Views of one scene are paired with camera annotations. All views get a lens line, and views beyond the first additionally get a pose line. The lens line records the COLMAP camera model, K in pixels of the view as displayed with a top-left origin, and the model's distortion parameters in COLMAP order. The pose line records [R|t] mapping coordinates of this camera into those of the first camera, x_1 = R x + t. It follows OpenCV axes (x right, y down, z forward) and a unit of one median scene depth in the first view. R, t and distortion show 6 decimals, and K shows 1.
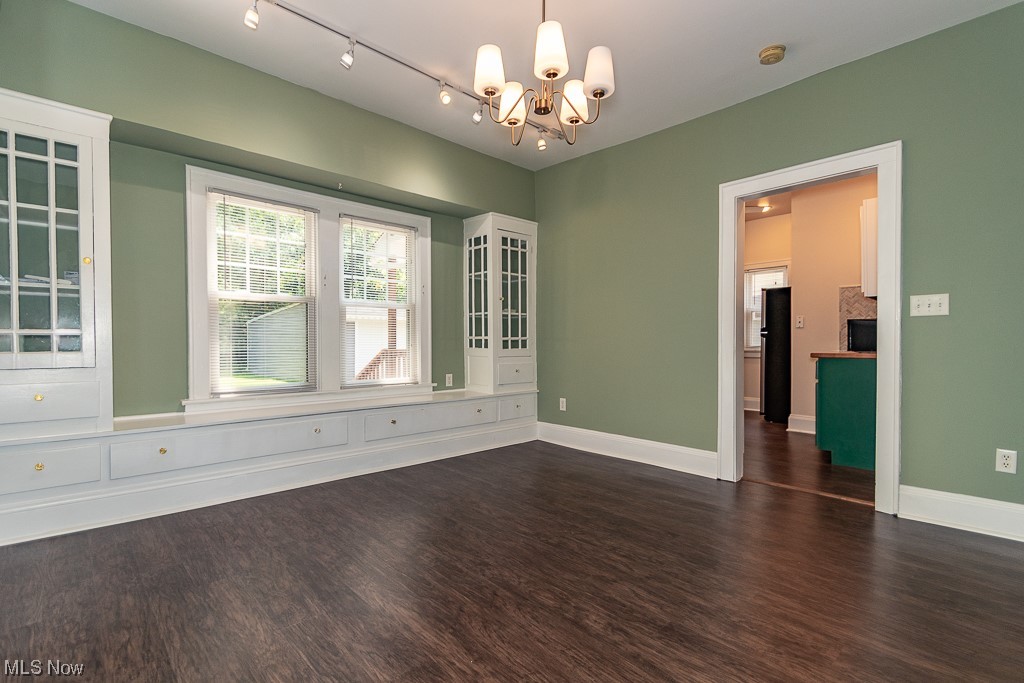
lens RADIAL K [[476.6, 0, 515.5], [0, 476.6, 337.9], [0, 0, 1]] dist [0.007732, -0.000676]
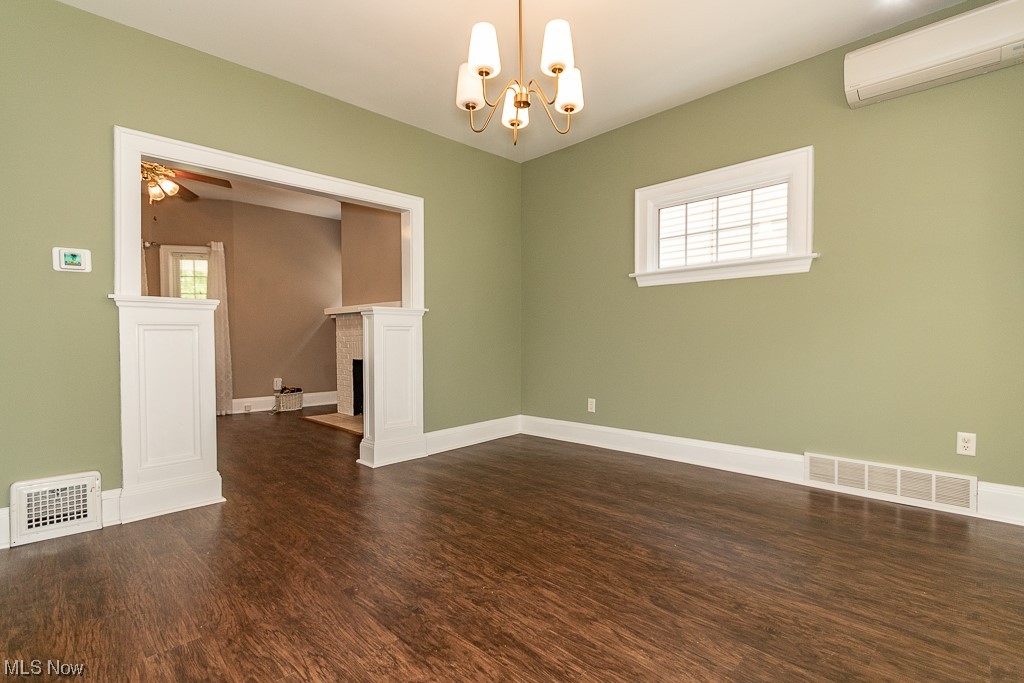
lens RADIAL K [[490.8, 0, 509.2], [0, 490.8, 340.3], [0, 0, 1]] dist [0.003462, -0.000185]
pose [[-0.999662, 0.005520, -0.025412, 0.103963], [0.005629, 0.999975, -0.004214, 0.025478], [0.025389, -0.004356, -0.999668, 1.892676]]
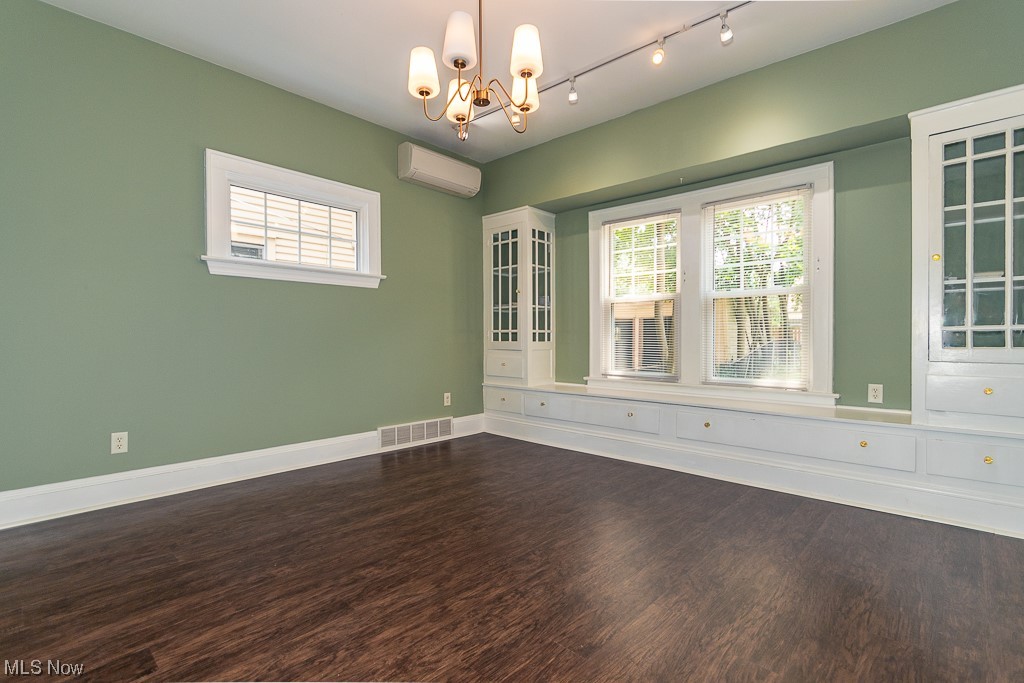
lens RADIAL K [[475.7, 0, 514.4], [0, 475.7, 343.4], [0, 0, 1]] dist [0.007657, 0.000112]
pose [[0.072039, 0.011593, -0.997334, 0.983290], [0.007905, 0.999894, 0.012193, 0.014819], [0.997370, -0.008762, 0.071940, 0.924900]]
